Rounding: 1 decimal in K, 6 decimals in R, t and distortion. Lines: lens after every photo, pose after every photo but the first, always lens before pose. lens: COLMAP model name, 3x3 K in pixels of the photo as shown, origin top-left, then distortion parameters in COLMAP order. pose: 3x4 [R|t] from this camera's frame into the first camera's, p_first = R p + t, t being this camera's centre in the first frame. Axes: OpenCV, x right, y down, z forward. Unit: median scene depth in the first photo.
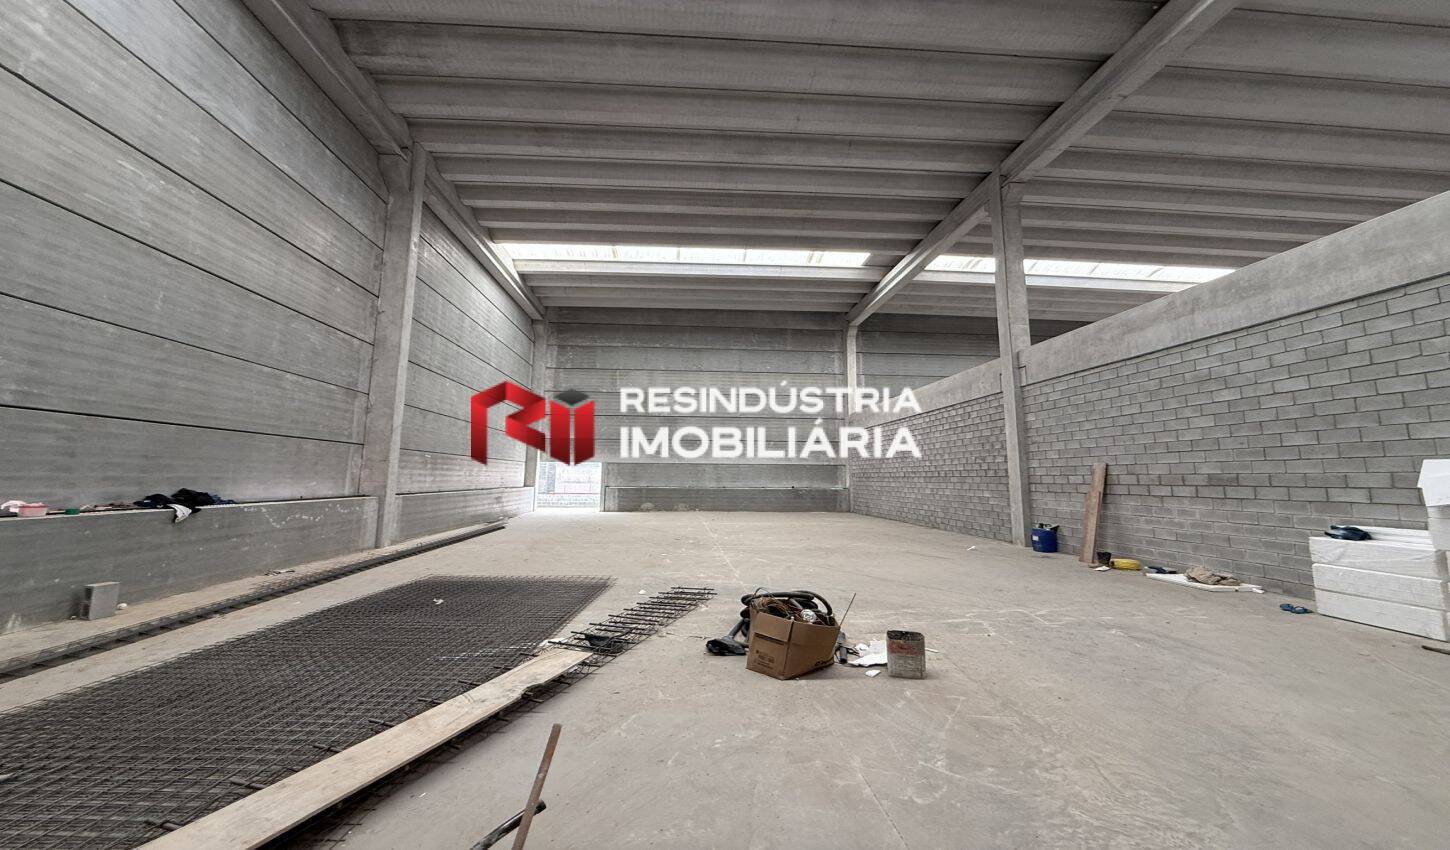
lens RADIAL K [[496.3, 0, 719.5], [0, 496.3, 421.3], [0, 0, 1]] dist [0.001515, 0.000146]
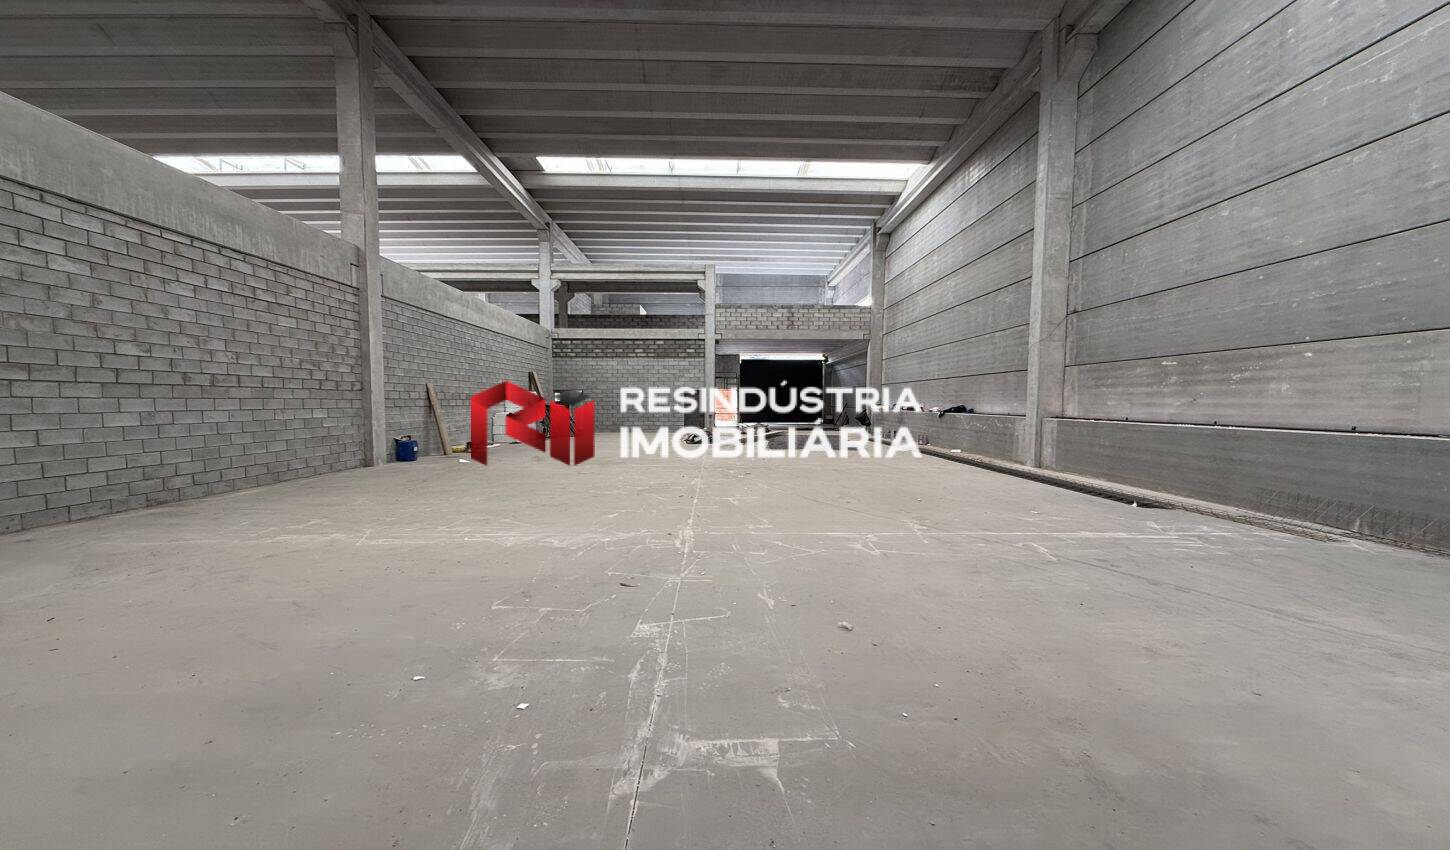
lens RADIAL K [[496.3, 0, 724.3], [0, 496.3, 427.0], [0, 0, 1]] dist [0.001515, 0.000146]
pose [[-0.997583, -0.013402, 0.068187, -0.091629], [-0.017768, 0.997803, -0.063830, 0.206114], [-0.067182, -0.064887, -0.995629, 1.719375]]
